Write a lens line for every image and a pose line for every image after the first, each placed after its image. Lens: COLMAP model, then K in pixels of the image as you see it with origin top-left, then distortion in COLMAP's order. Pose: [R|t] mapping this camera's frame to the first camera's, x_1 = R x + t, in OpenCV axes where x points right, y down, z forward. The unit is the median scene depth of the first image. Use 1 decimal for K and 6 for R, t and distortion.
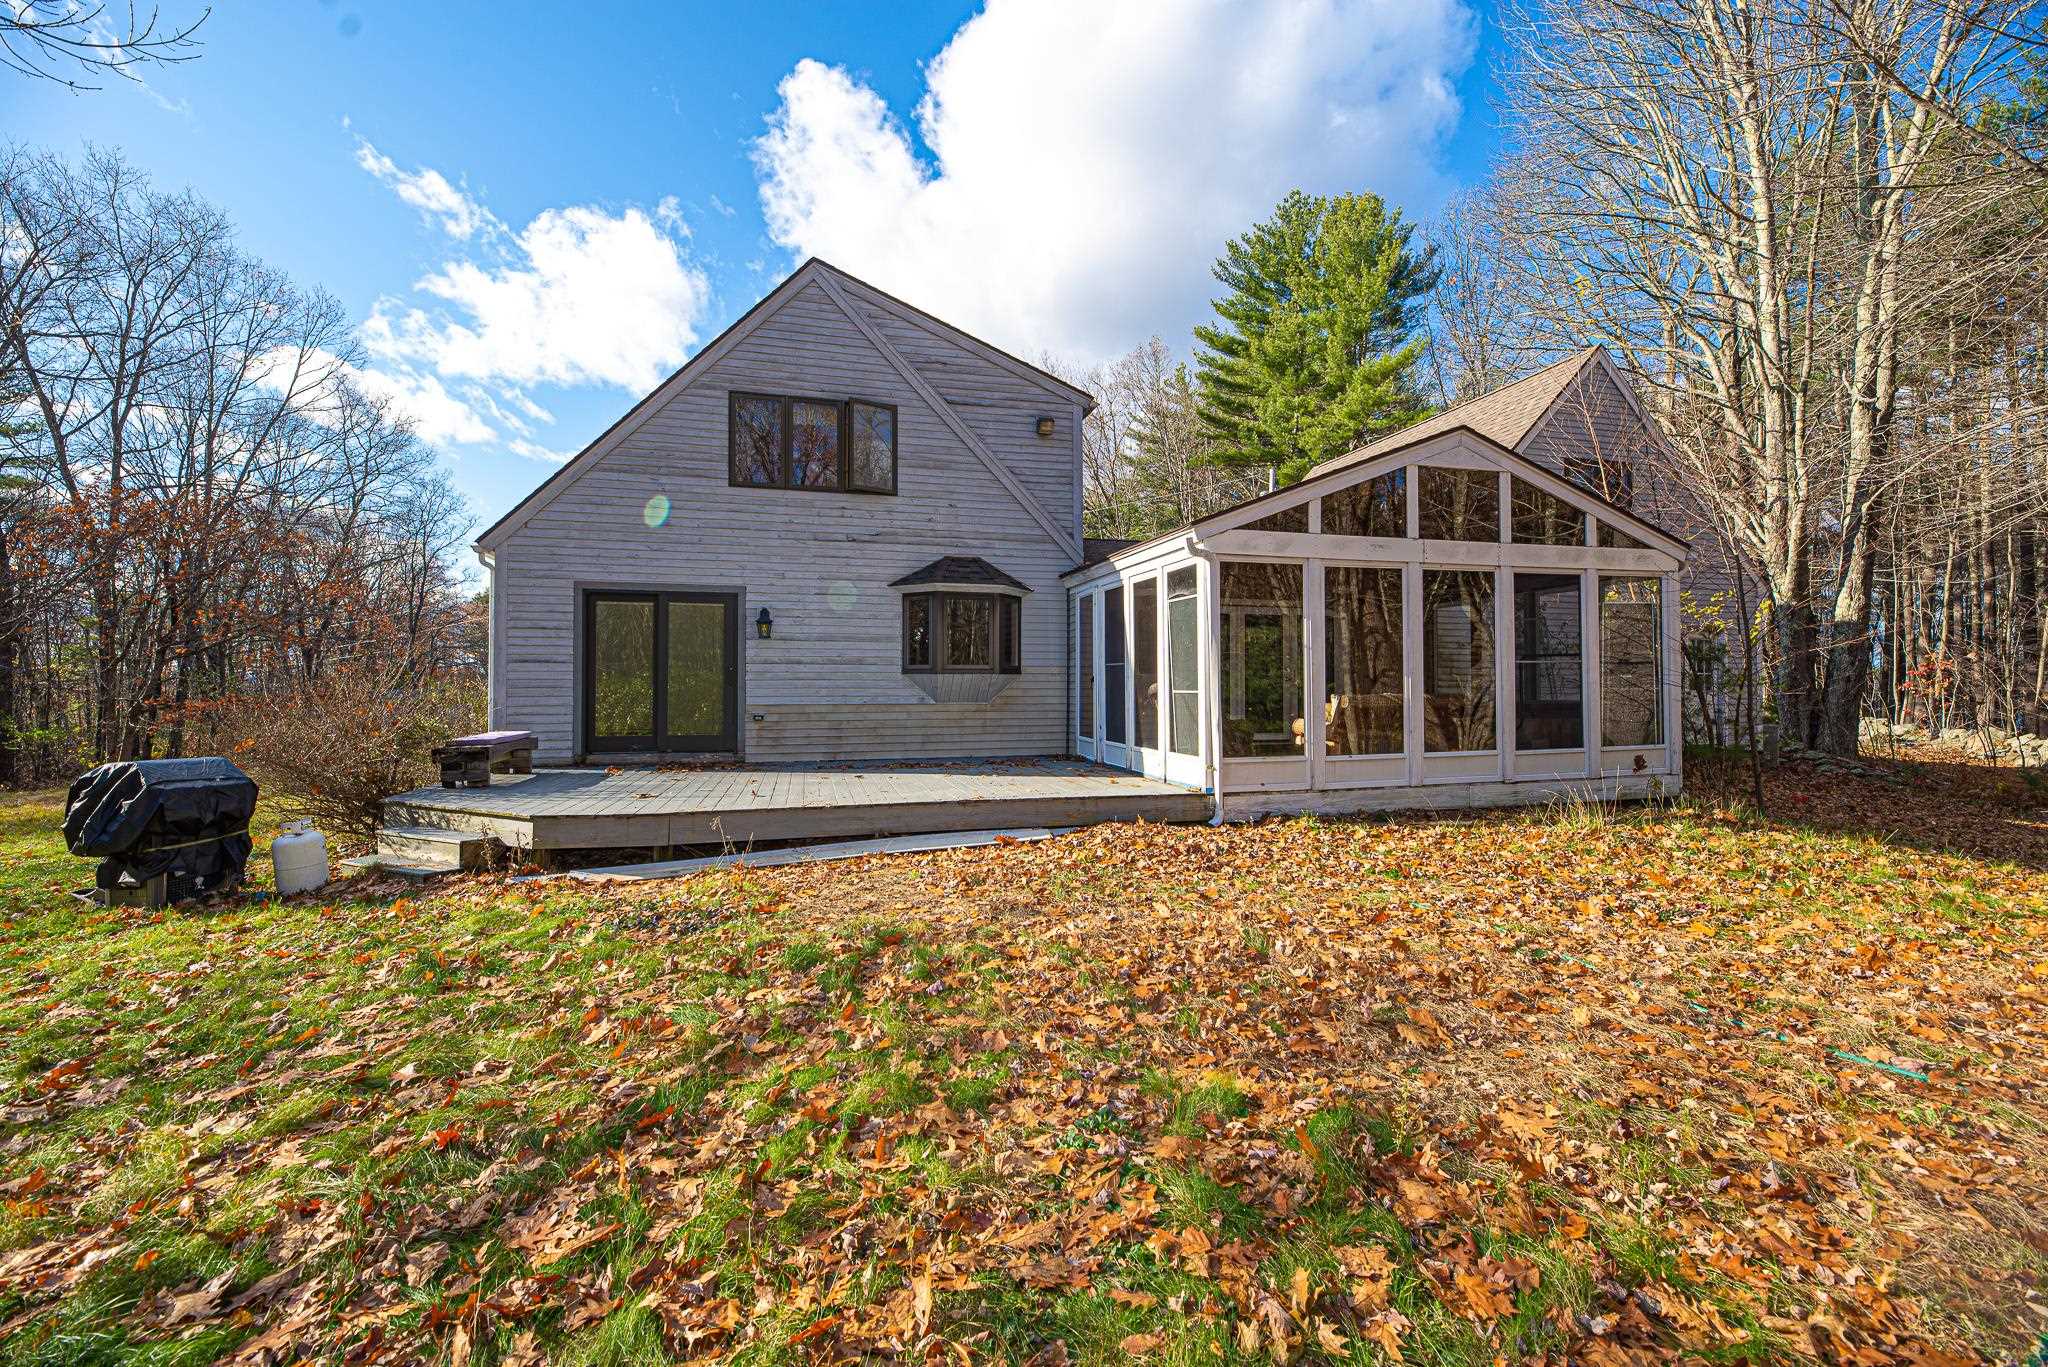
lens RADIAL K [[823.0, 0, 1021.5], [0, 823.0, 679.9], [0, 0, 1]] dist [-0.000497, -0.000616]
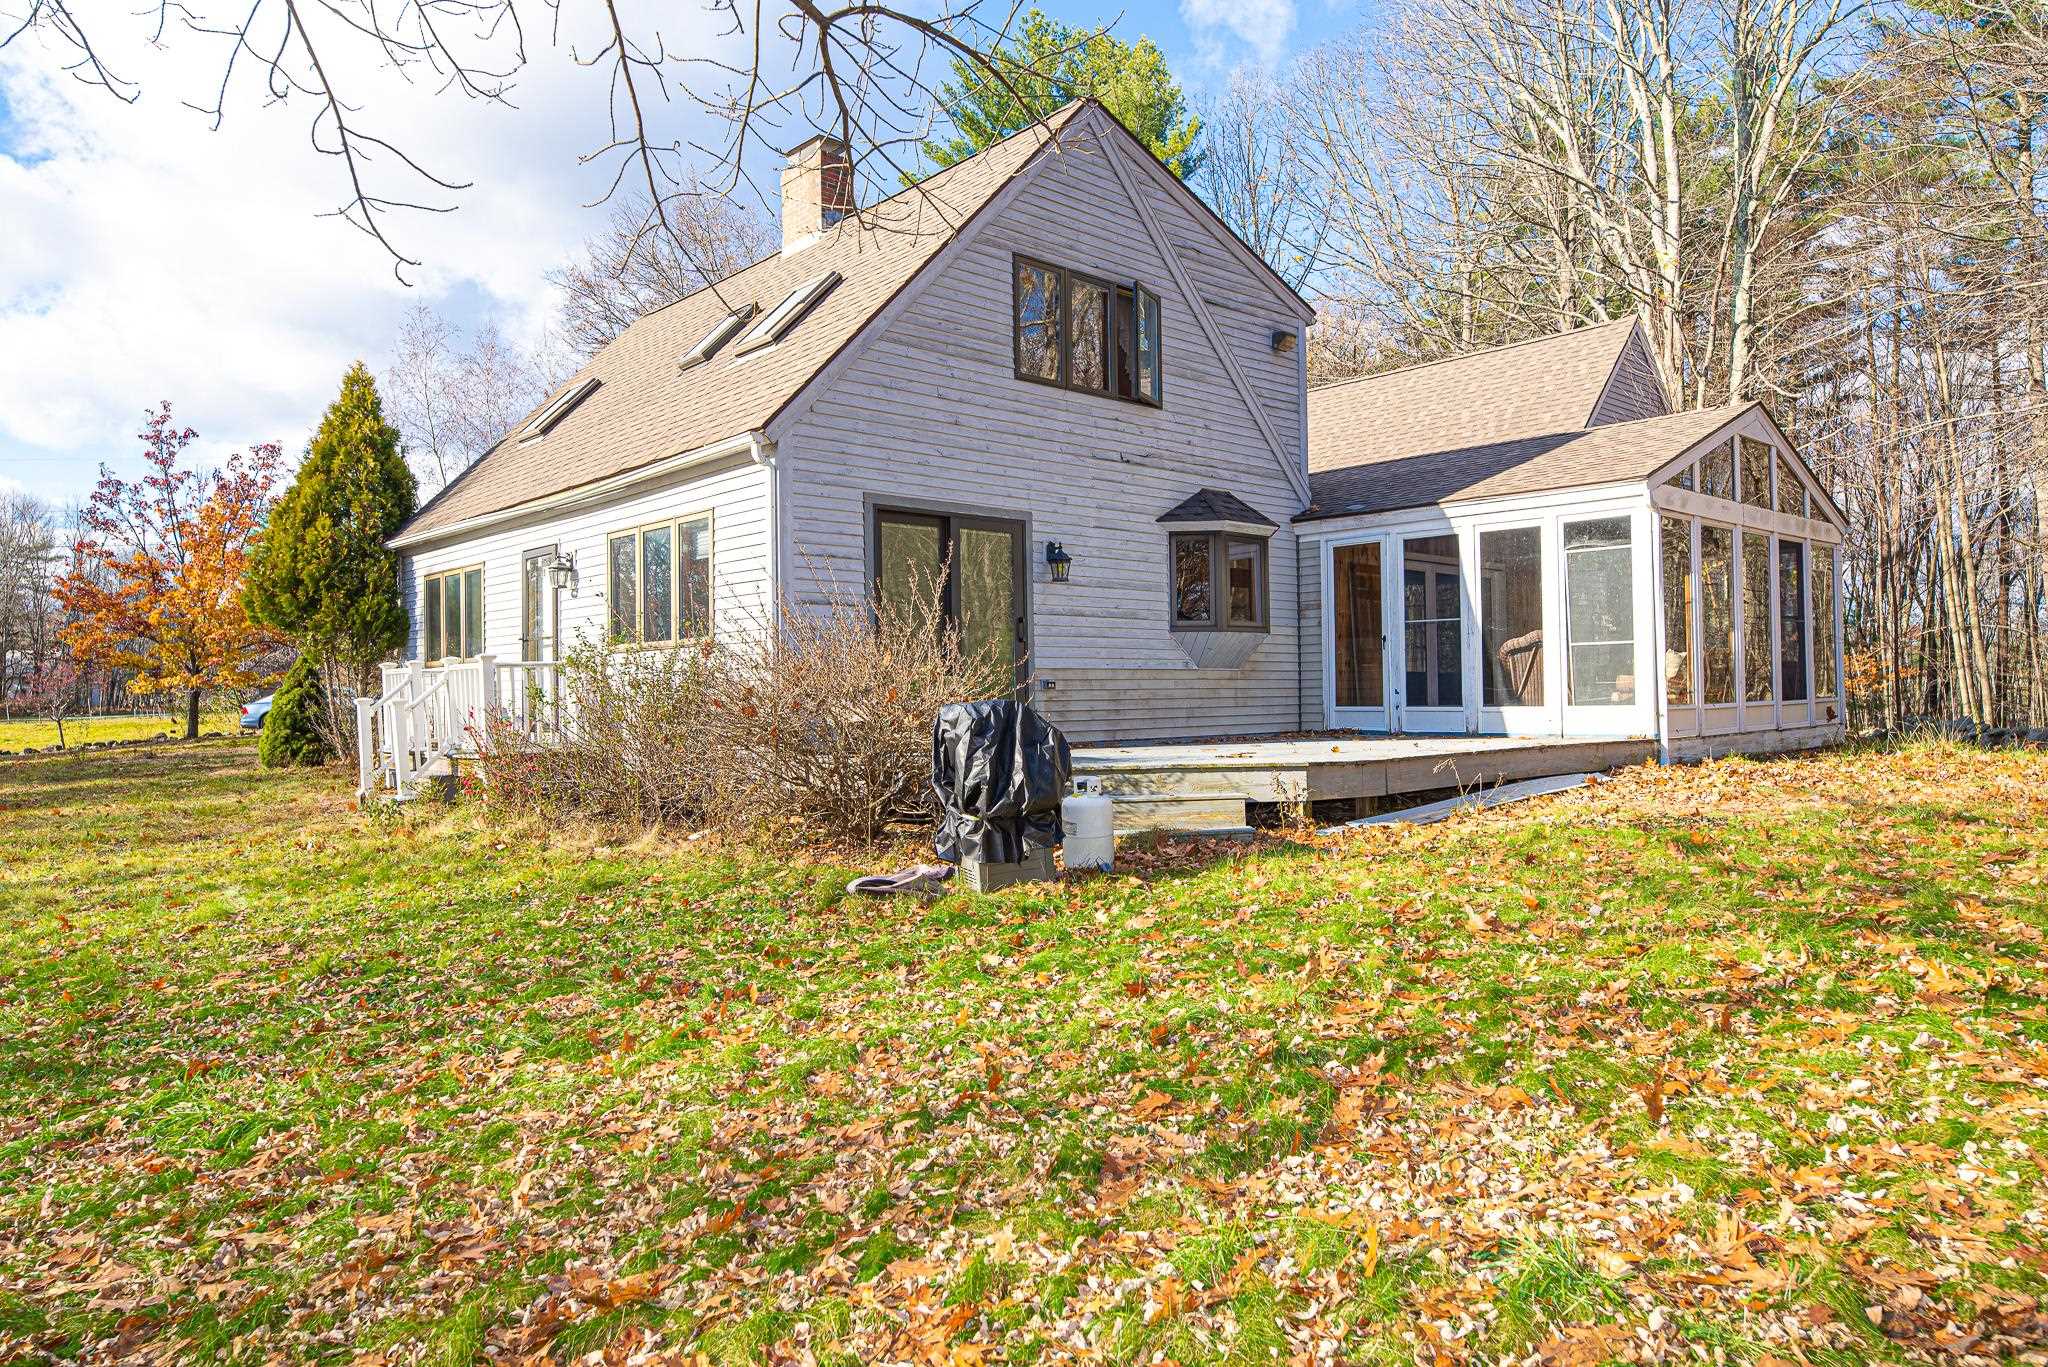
lens RADIAL K [[1282.2, 0, 1024.0], [0, 1282.2, 683.5], [0, 0, 1]] dist [0.002205, 0.001005]
pose [[0.890391, -0.005582, 0.455163, -0.881270], [0.008374, 0.999956, -0.004116, 0.049458], [-0.455120, 0.007477, 0.890399, -0.051172]]
